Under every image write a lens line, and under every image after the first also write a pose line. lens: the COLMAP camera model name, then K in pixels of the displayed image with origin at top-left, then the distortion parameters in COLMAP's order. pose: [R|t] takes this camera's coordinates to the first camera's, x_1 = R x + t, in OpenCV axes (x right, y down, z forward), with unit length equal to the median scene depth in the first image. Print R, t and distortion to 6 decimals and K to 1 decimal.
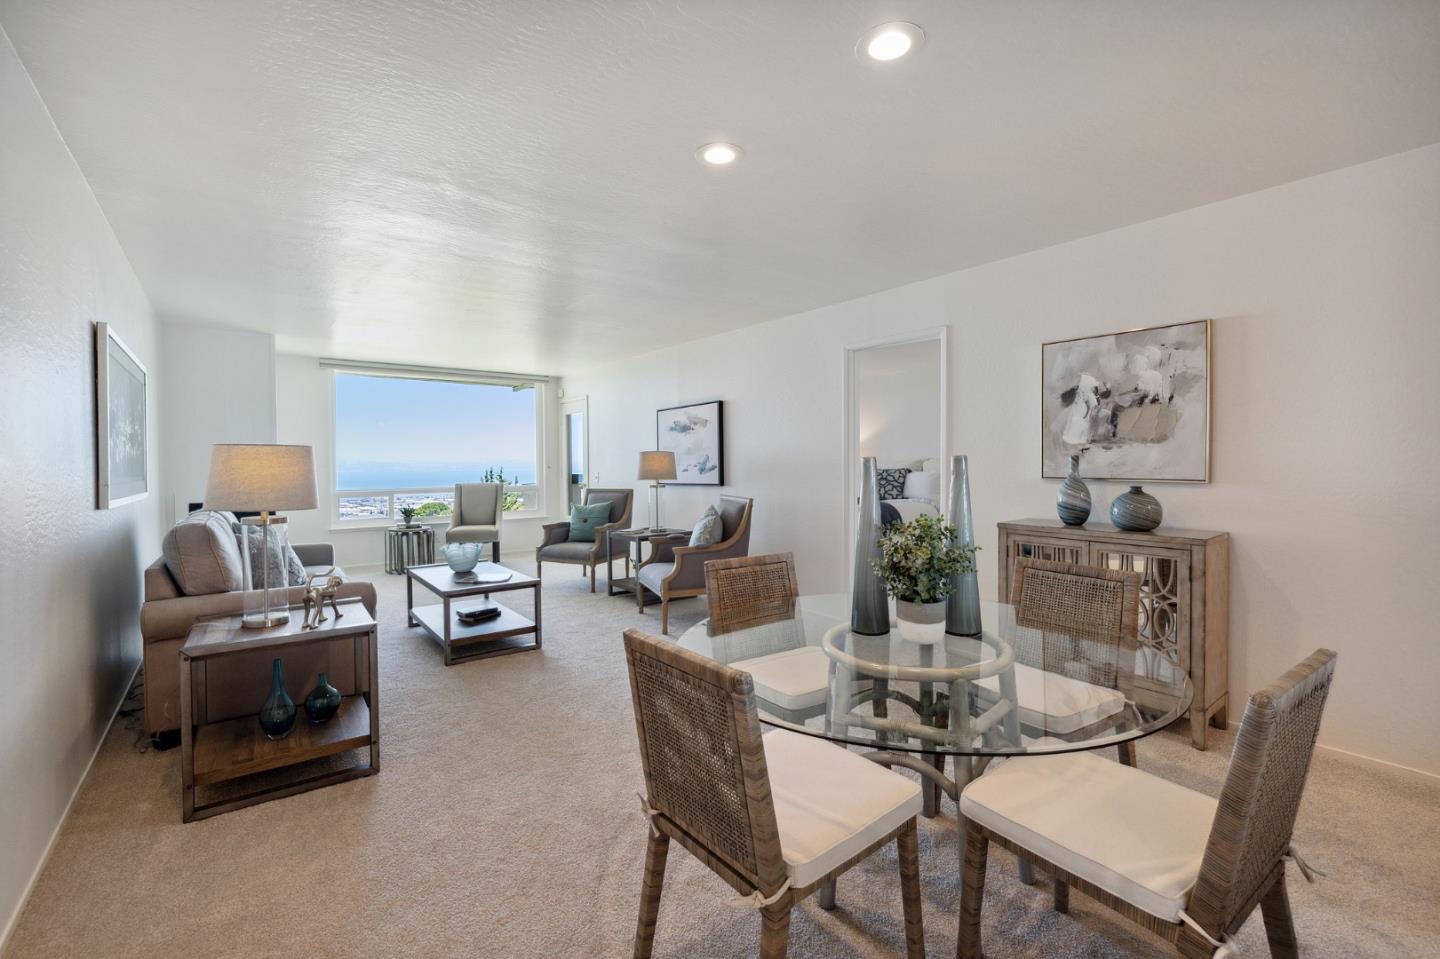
lens RADIAL K [[609.8, 0, 717.3], [0, 609.8, 462.8], [0, 0, 1]] dist [0.000332, 0.000226]
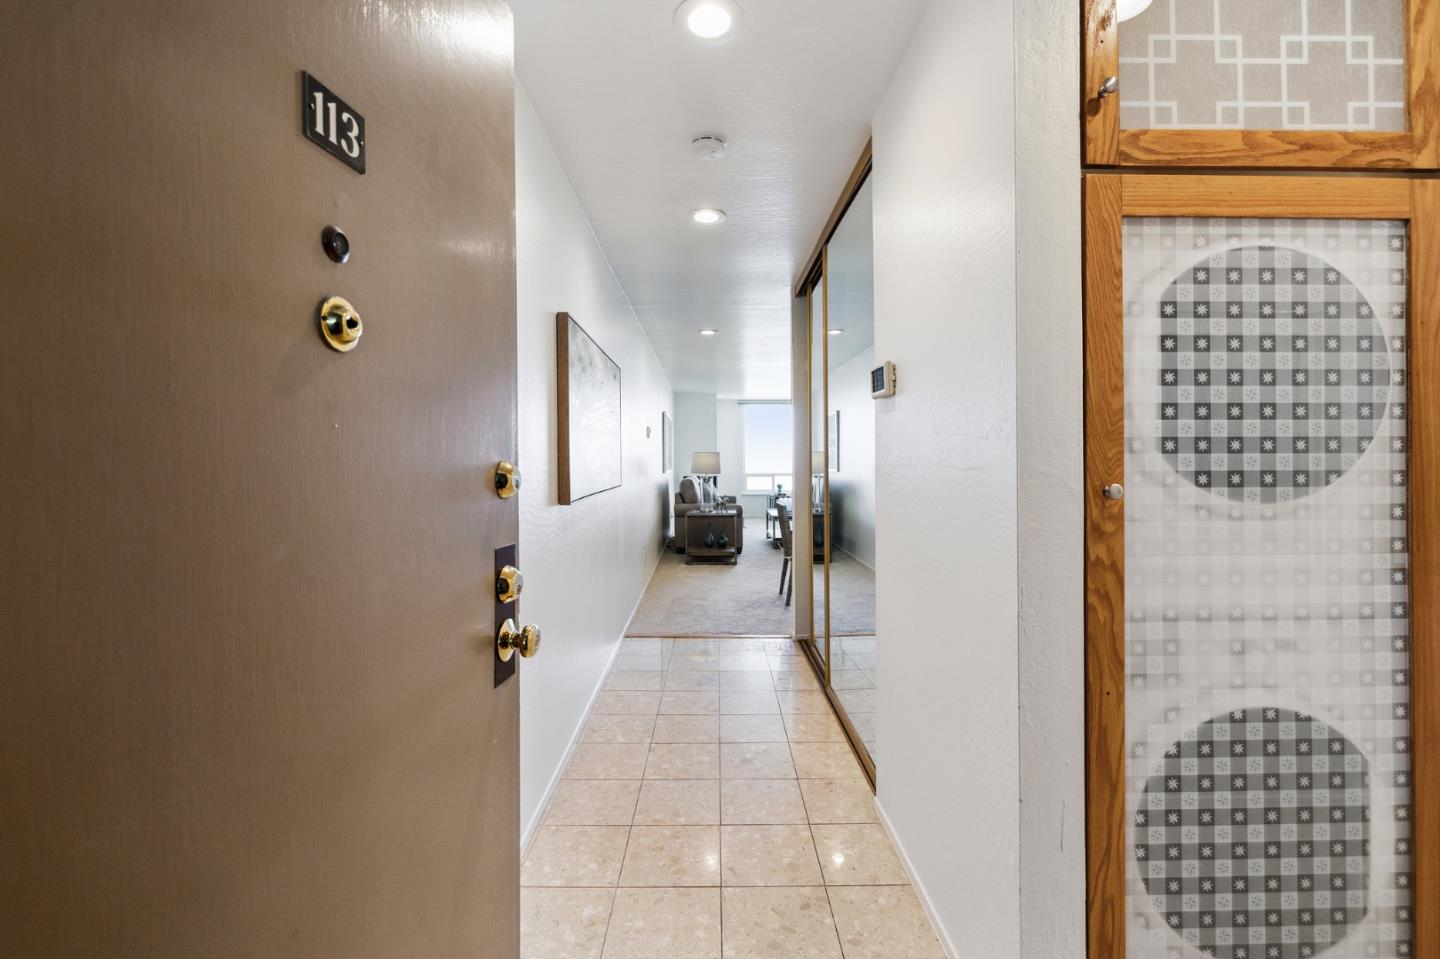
lens RADIAL K [[609.8, 0, 717.3], [0, 609.8, 462.8], [0, 0, 1]] dist [0.000332, 0.000226]
pose [[0.794337, 0.008388, -0.607420, 0.947924], [-0.001214, 0.999925, 0.012220, -0.009508], [0.607477, -0.008969, 0.794287, -1.137359]]
